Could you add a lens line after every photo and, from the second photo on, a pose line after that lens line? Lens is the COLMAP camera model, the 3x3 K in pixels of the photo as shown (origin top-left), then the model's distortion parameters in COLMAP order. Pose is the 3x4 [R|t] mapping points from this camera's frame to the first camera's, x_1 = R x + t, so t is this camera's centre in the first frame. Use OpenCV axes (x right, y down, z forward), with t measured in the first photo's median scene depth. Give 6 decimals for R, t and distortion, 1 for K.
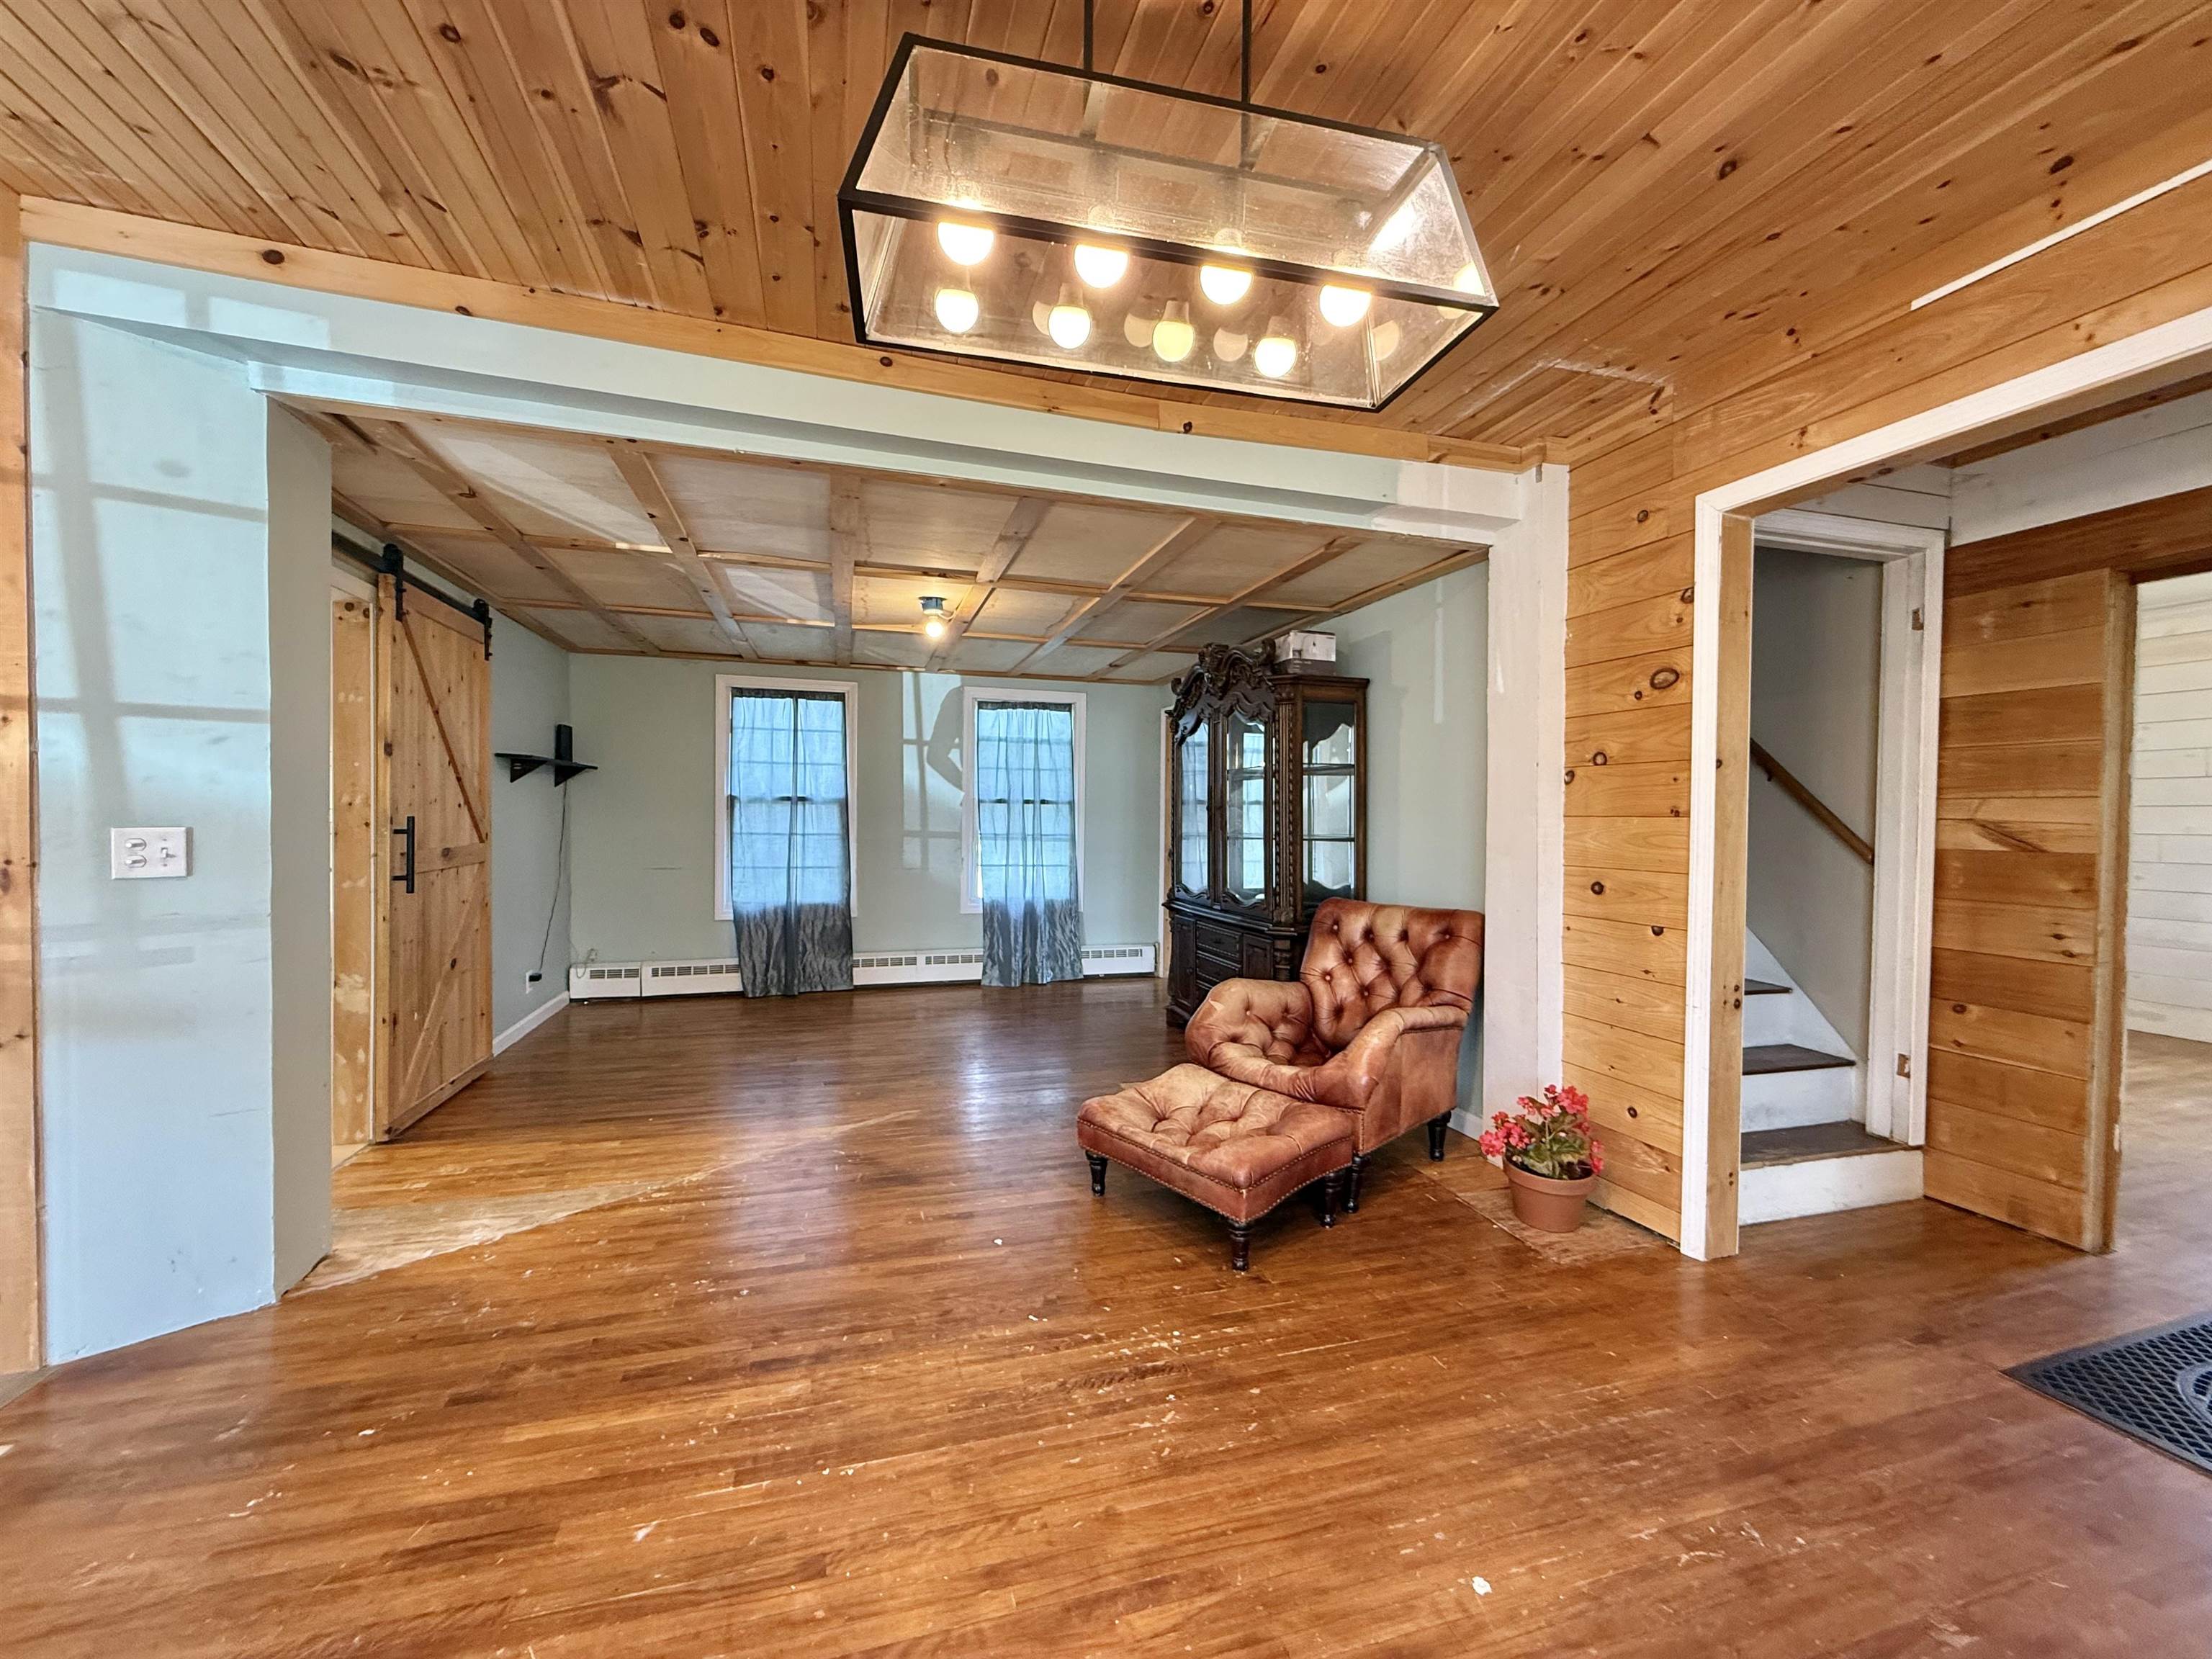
lens RADIAL K [[874.6, 0, 1100.3], [0, 874.6, 822.8], [0, 0, 1]] dist [0.000247, -0.000745]
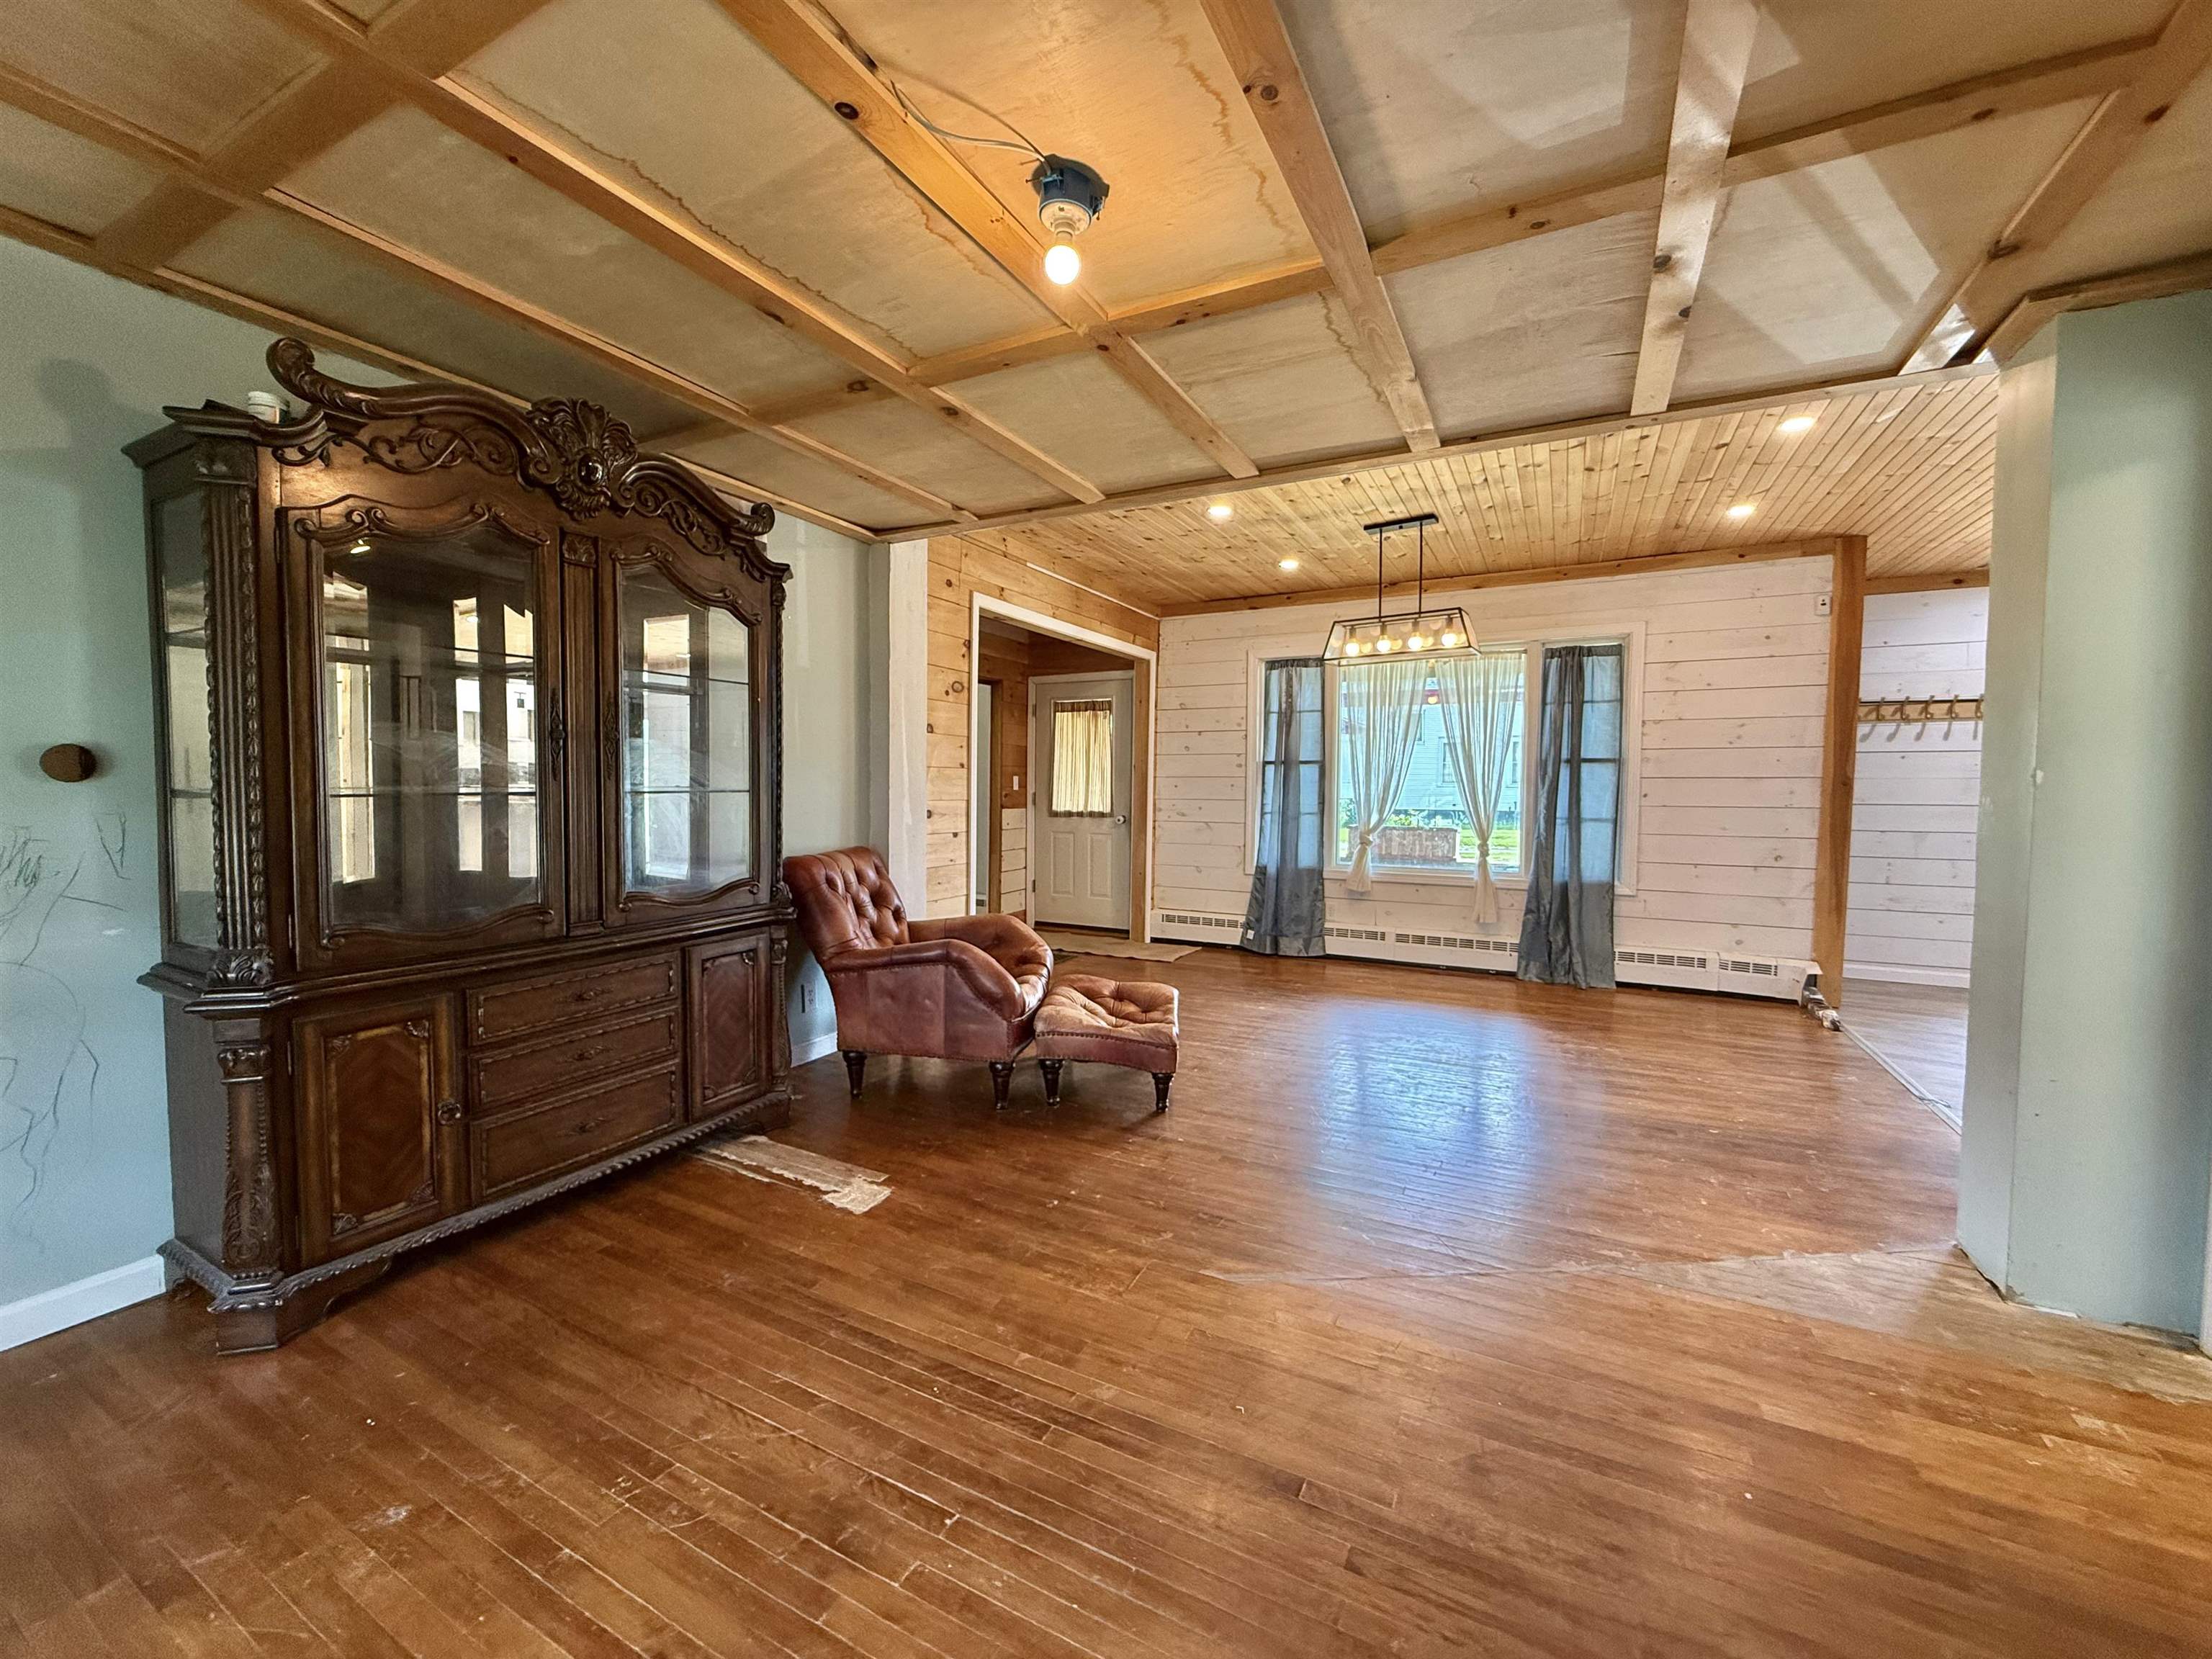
lens RADIAL K [[874.6, 0, 1111.2], [0, 874.6, 830.3], [0, 0, 1]] dist [0.000247, -0.000745]
pose [[-0.714793, -0.051925, 0.697406, -0.710596], [-0.006004, 0.997659, 0.068127, -0.003356], [-0.699310, 0.044510, -0.713431, 1.860684]]
